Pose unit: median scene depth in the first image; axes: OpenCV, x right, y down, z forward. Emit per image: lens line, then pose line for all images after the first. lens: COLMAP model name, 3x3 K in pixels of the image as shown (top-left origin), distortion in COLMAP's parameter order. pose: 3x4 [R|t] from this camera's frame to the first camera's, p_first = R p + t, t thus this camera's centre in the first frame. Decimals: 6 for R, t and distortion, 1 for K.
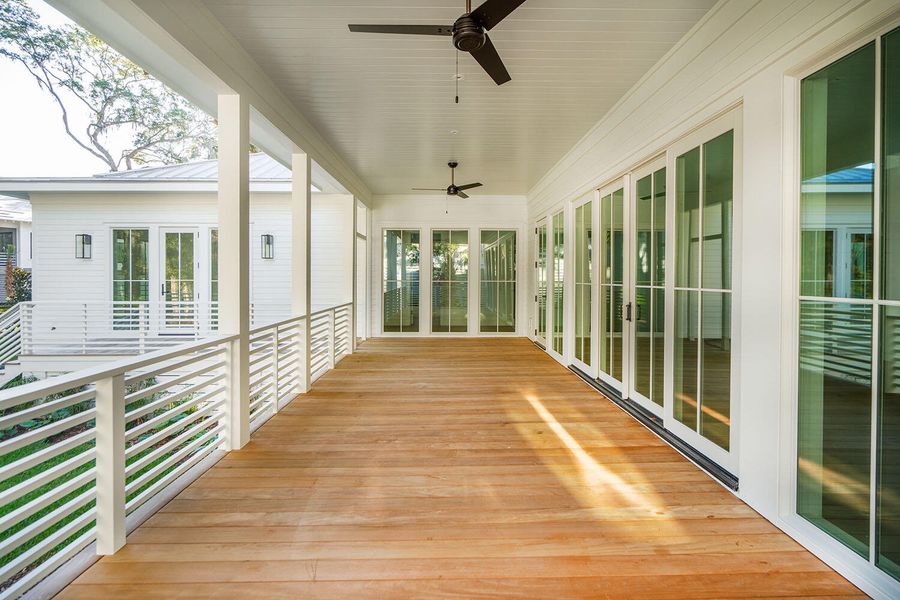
lens RADIAL K [[425.5, 0, 455.9], [0, 425.5, 279.6], [0, 0, 1]] dist [-0.003265, 0.001216]
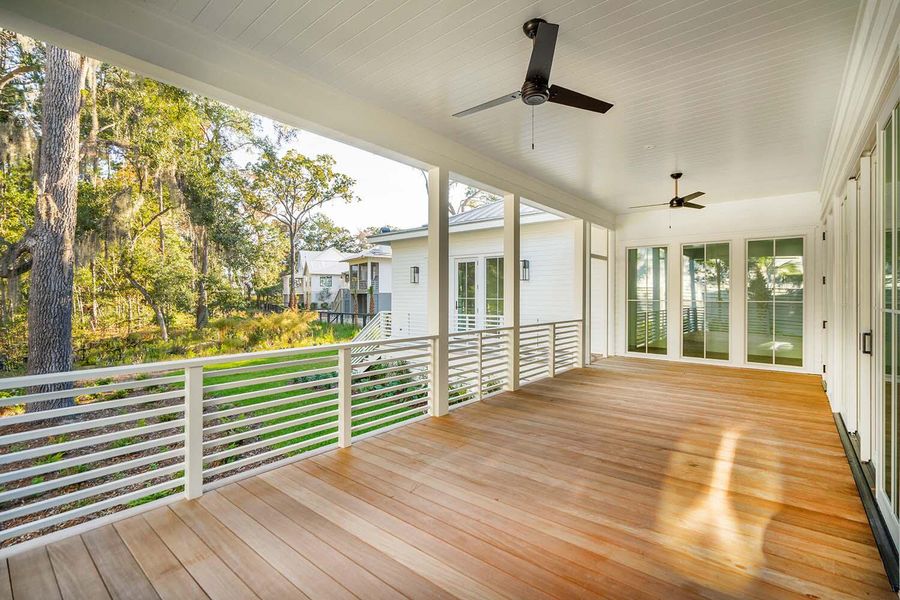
lens RADIAL K [[425.5, 0, 457.5], [0, 425.5, 296.6], [0, 0, 1]] dist [-0.003265, 0.001216]
pose [[0.754396, 0.003562, -0.656410, 0.395264], [-0.008221, 0.999958, -0.004023, 0.004474], [0.656368, 0.008431, 0.754394, -0.025170]]
